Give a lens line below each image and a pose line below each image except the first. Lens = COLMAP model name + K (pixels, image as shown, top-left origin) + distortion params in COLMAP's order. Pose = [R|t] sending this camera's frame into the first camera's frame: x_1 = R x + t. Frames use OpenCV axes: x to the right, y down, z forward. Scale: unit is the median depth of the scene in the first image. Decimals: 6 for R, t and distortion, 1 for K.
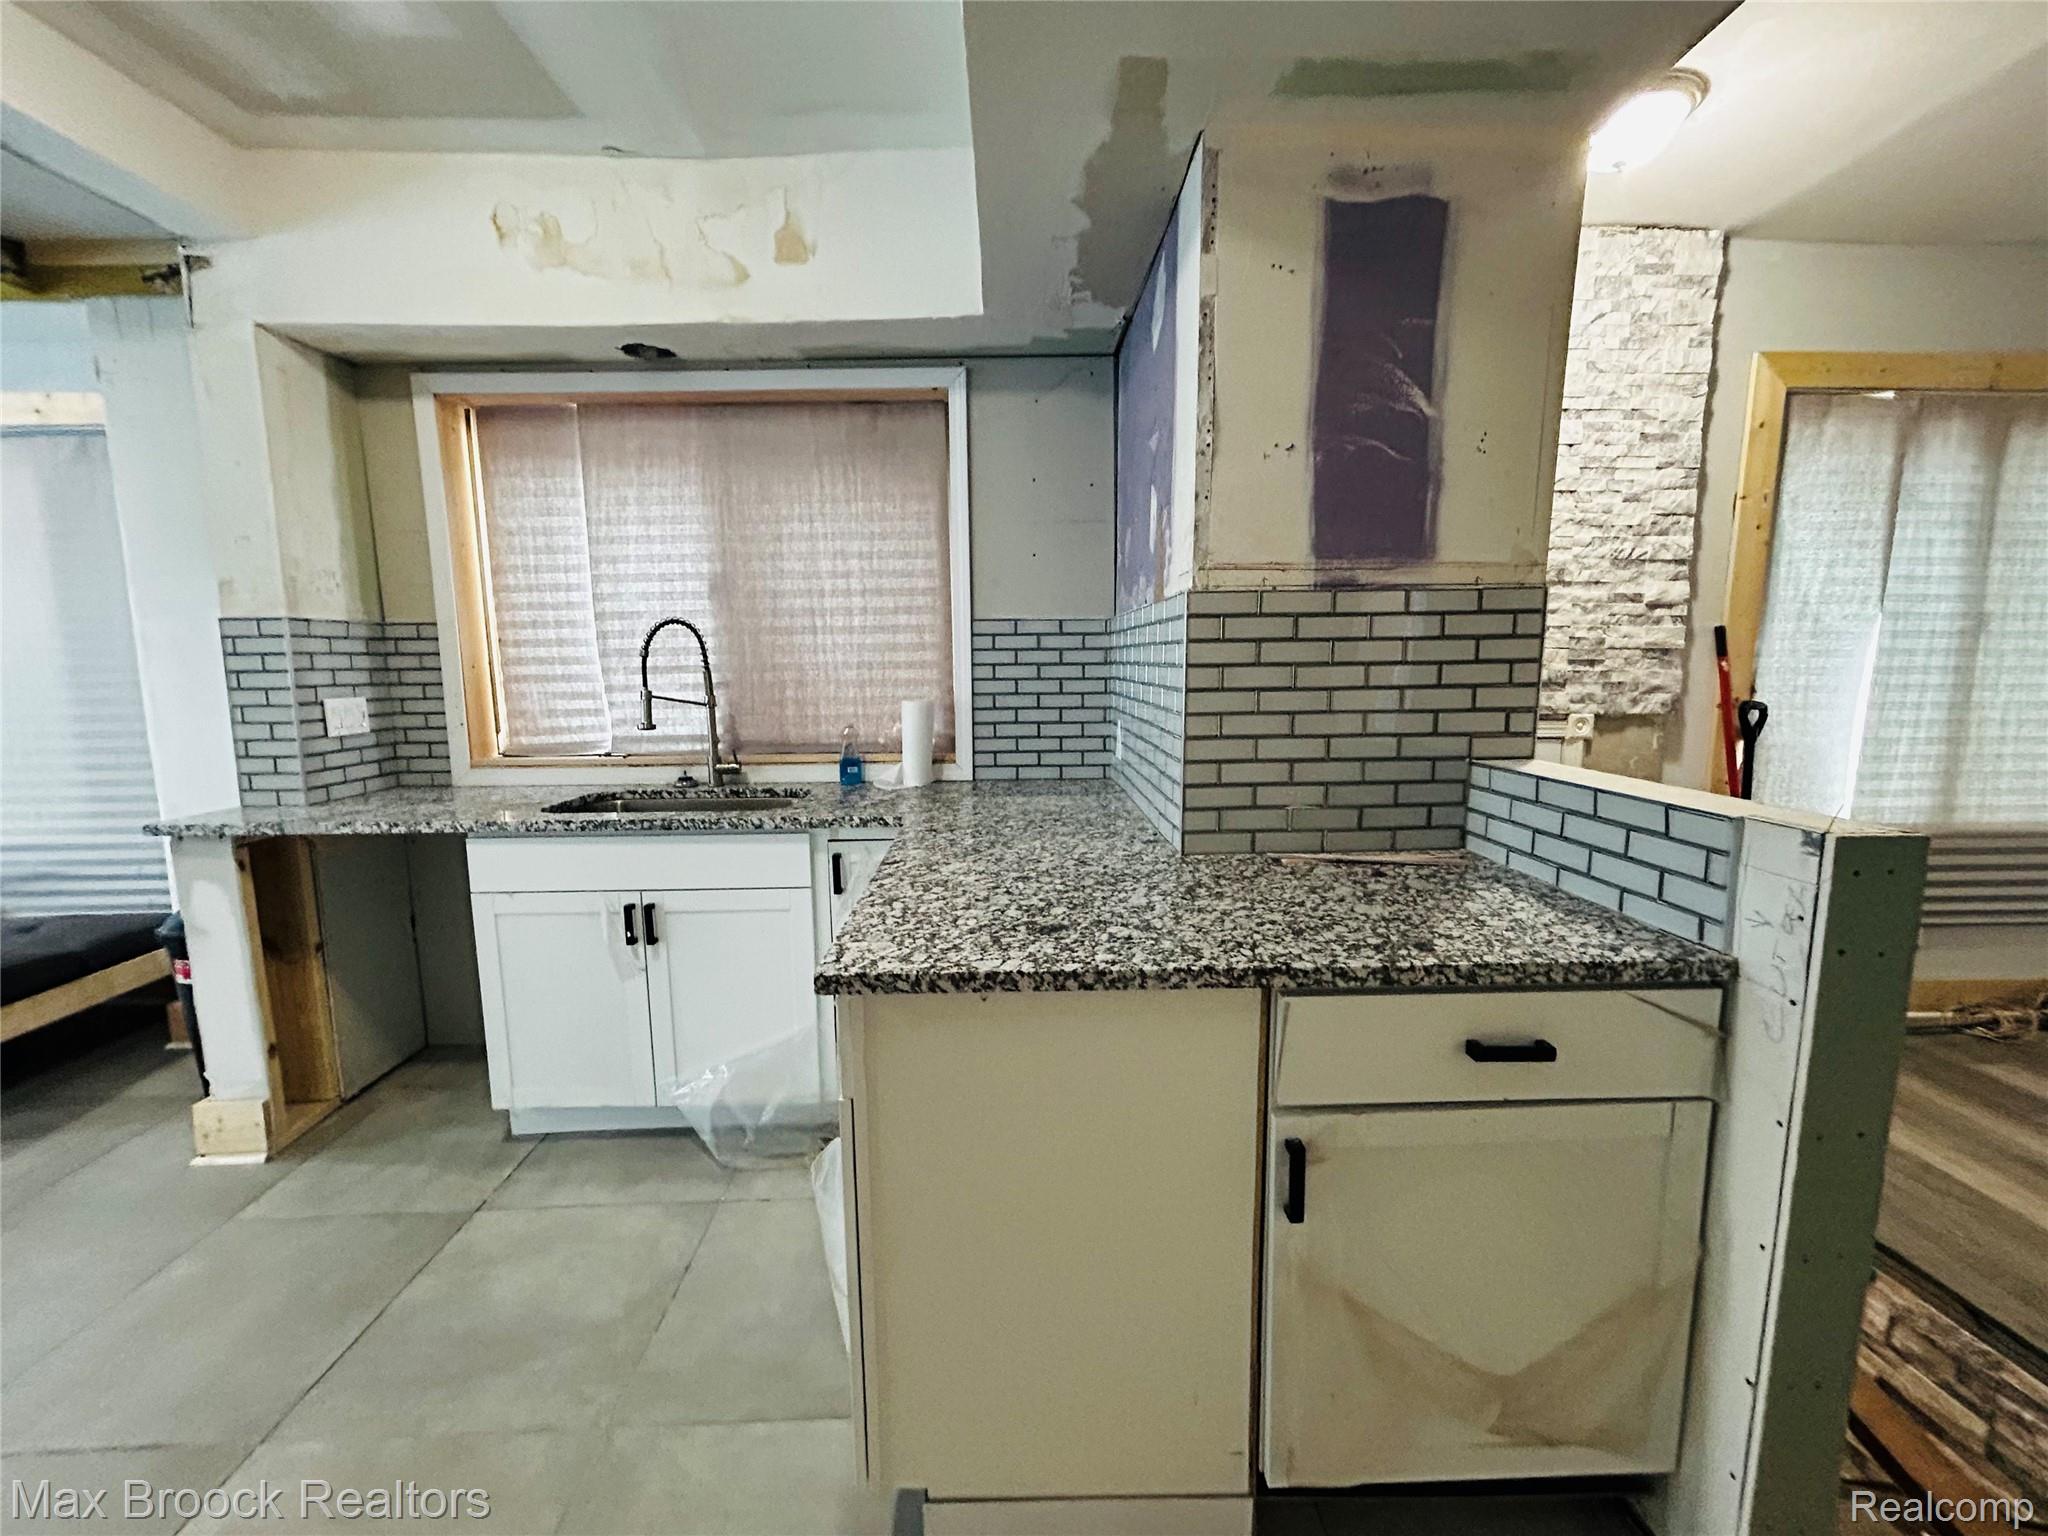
lens RADIAL K [[823.6, 0, 1023.9], [0, 823.6, 766.8], [0, 0, 1]] dist [-0.001232, 0.000138]
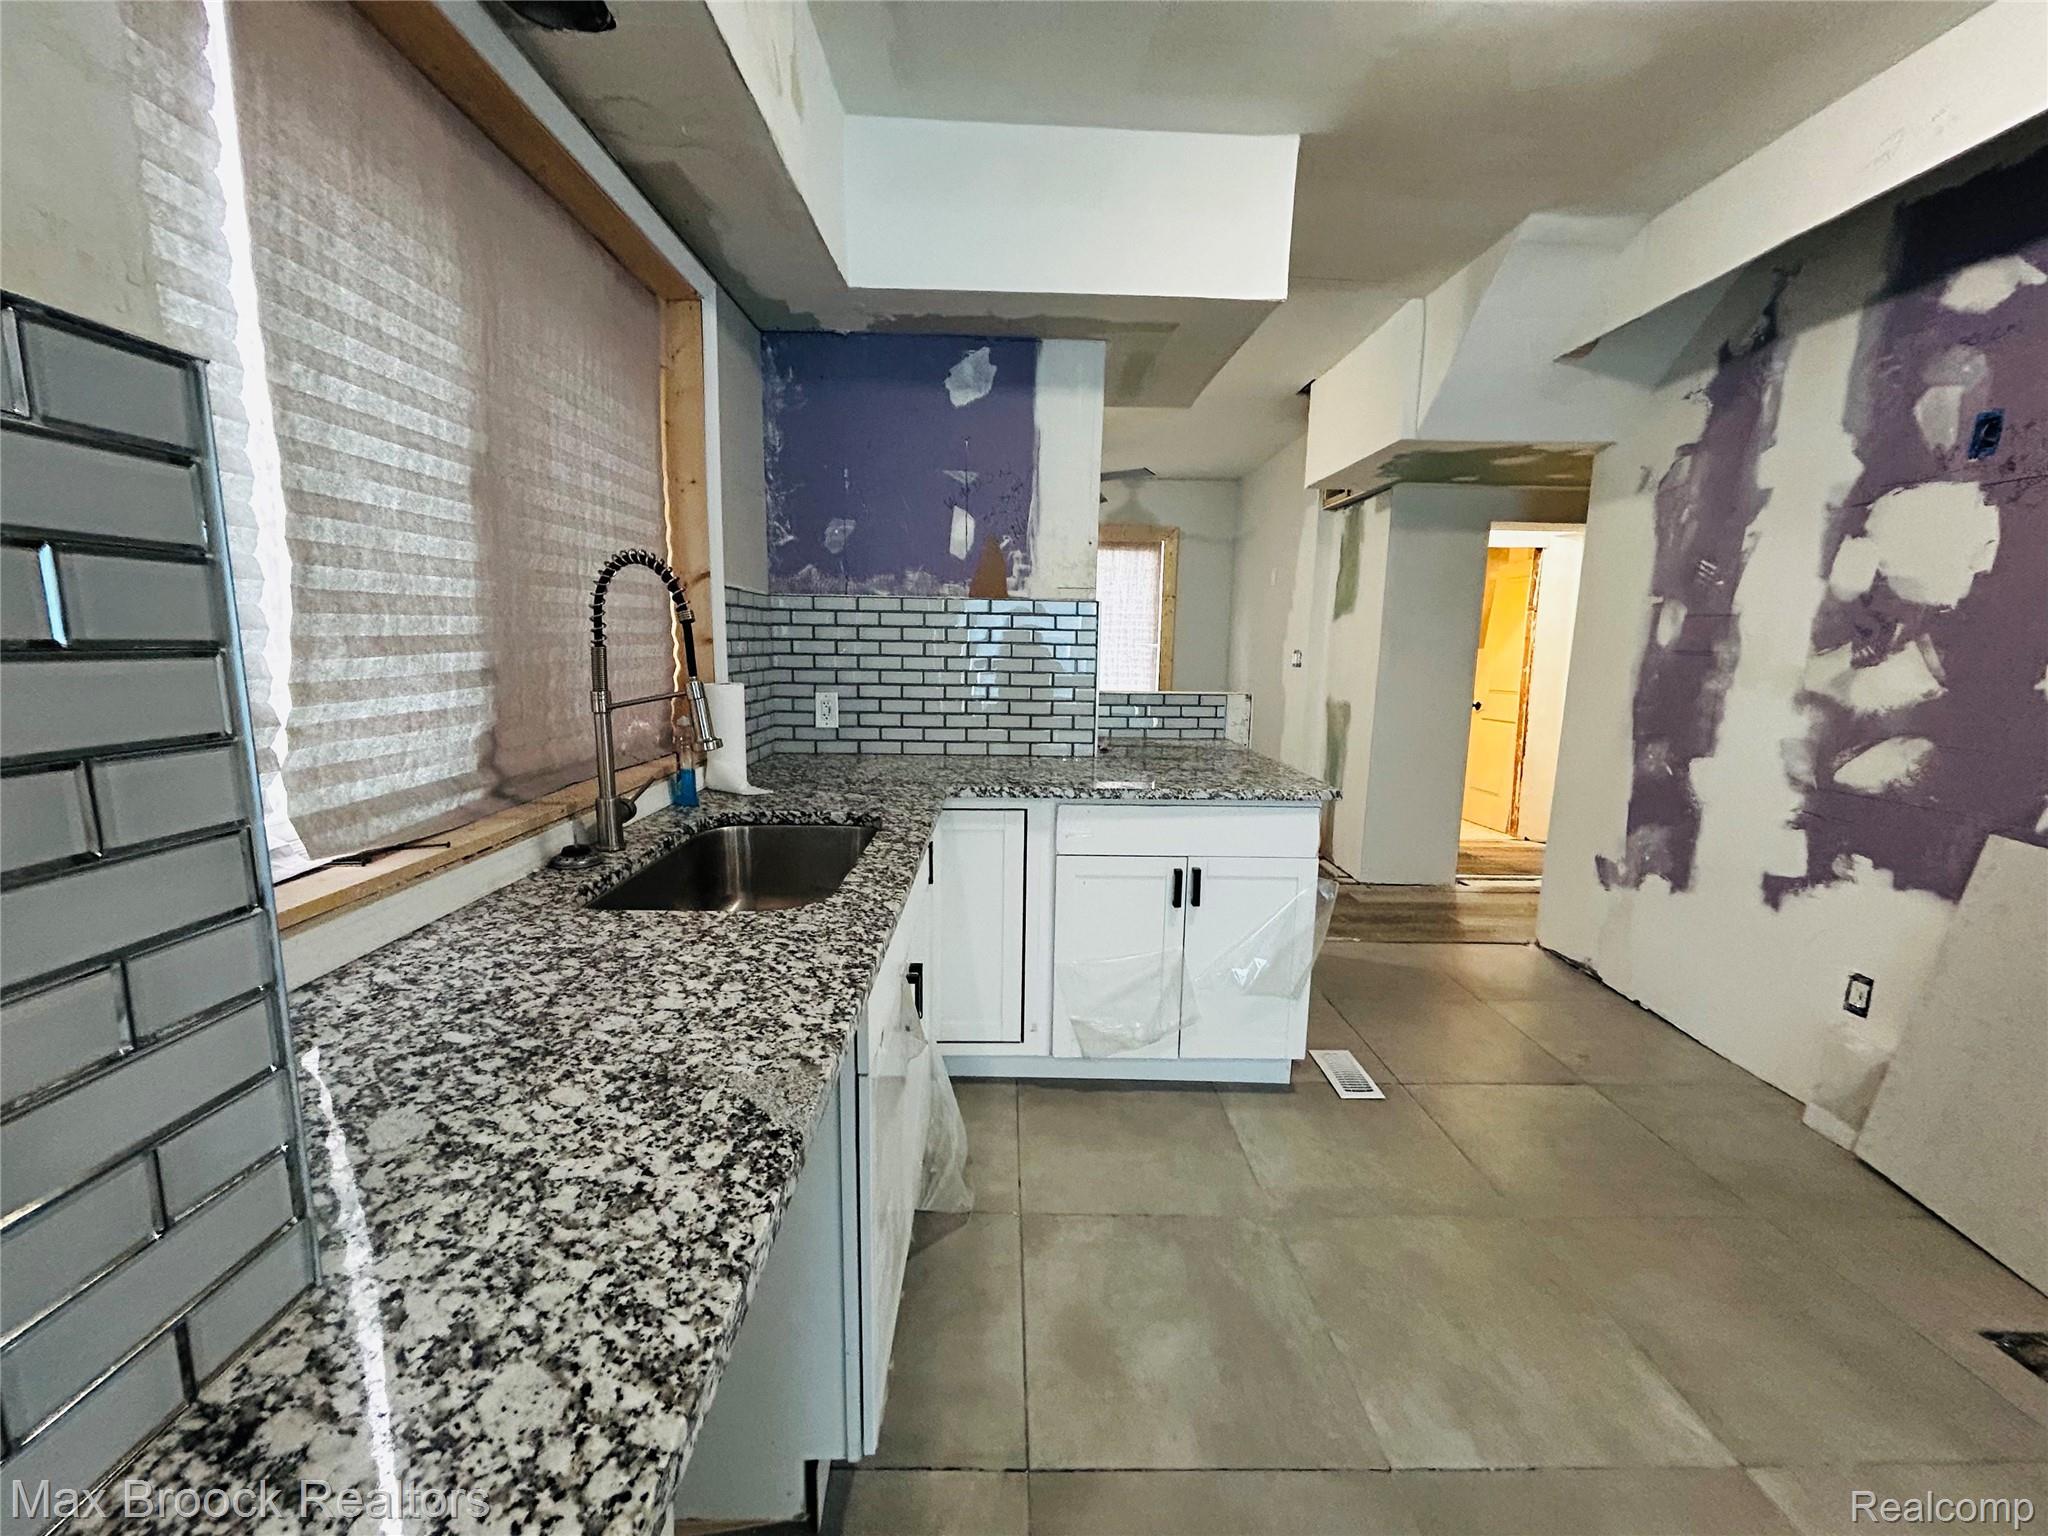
lens RADIAL K [[823.6, 0, 1022.2], [0, 823.6, 768.8], [0, 0, 1]] dist [-0.001232, 0.000138]
pose [[0.004029, -0.145855, 0.989298, -0.921427], [0.113539, 0.982975, 0.144461, -0.080788], [-0.993525, 0.111742, 0.020521, 0.691472]]
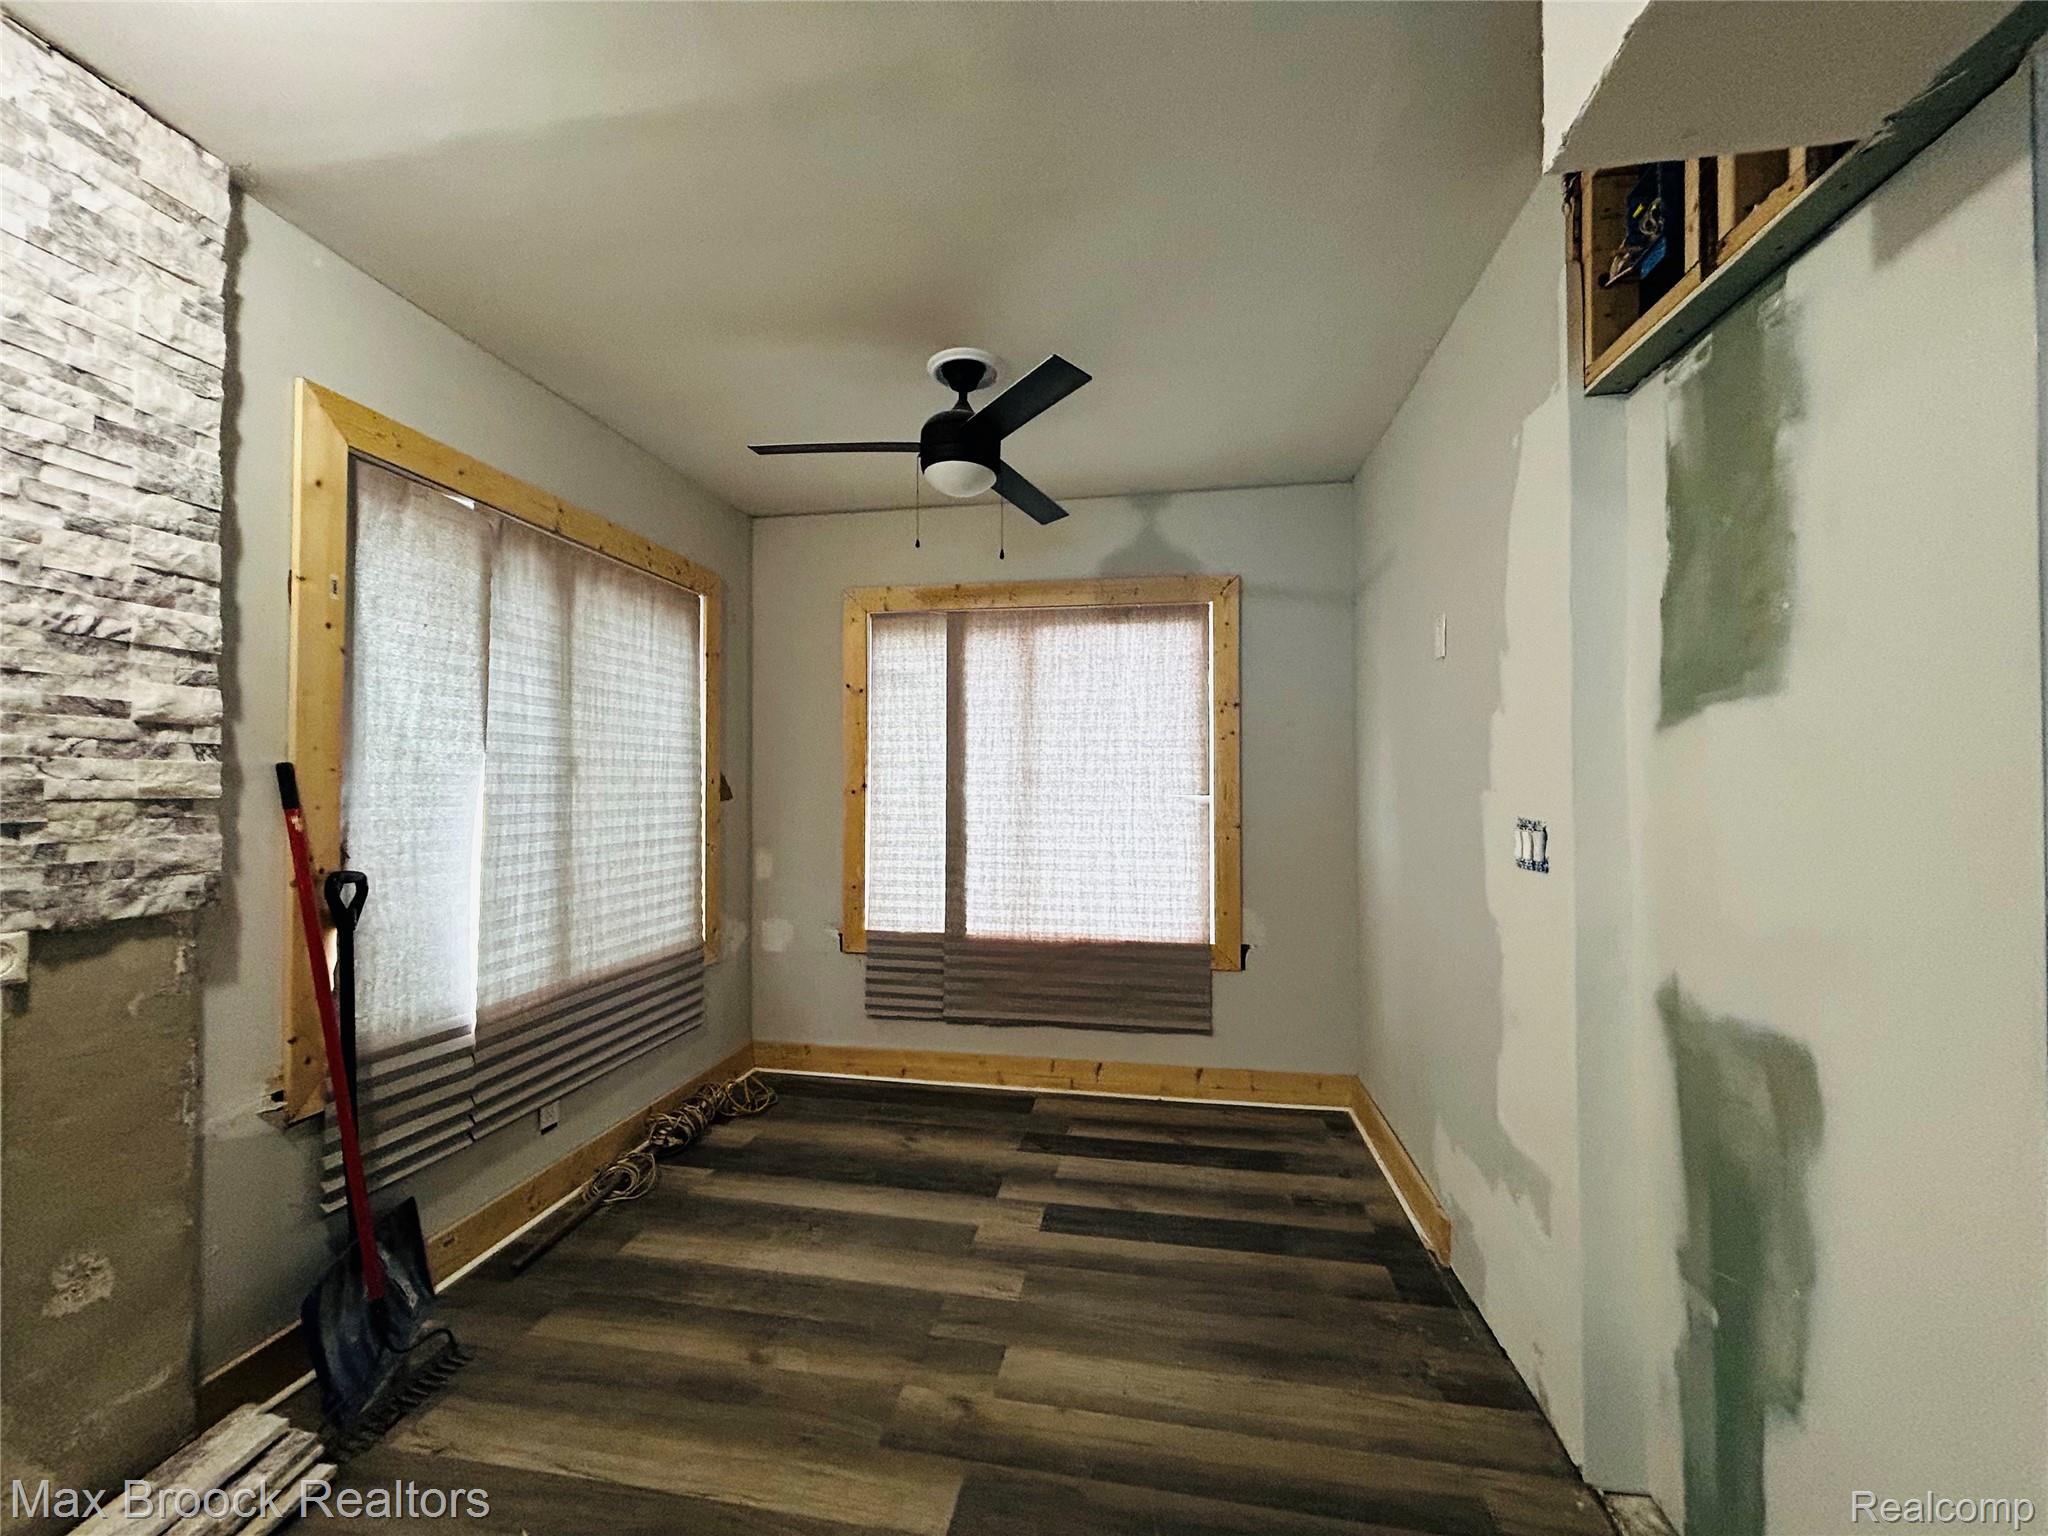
lens RADIAL K [[823.6, 0, 1017.6], [0, 823.6, 769.7], [0, 0, 1]] dist [-0.001232, 0.000138]
pose [[0.196079, 0.020222, 0.980379, 0.331694], [0.127747, 0.990740, -0.045985, -0.063657], [-0.972231, 0.134257, 0.191680, 0.319054]]
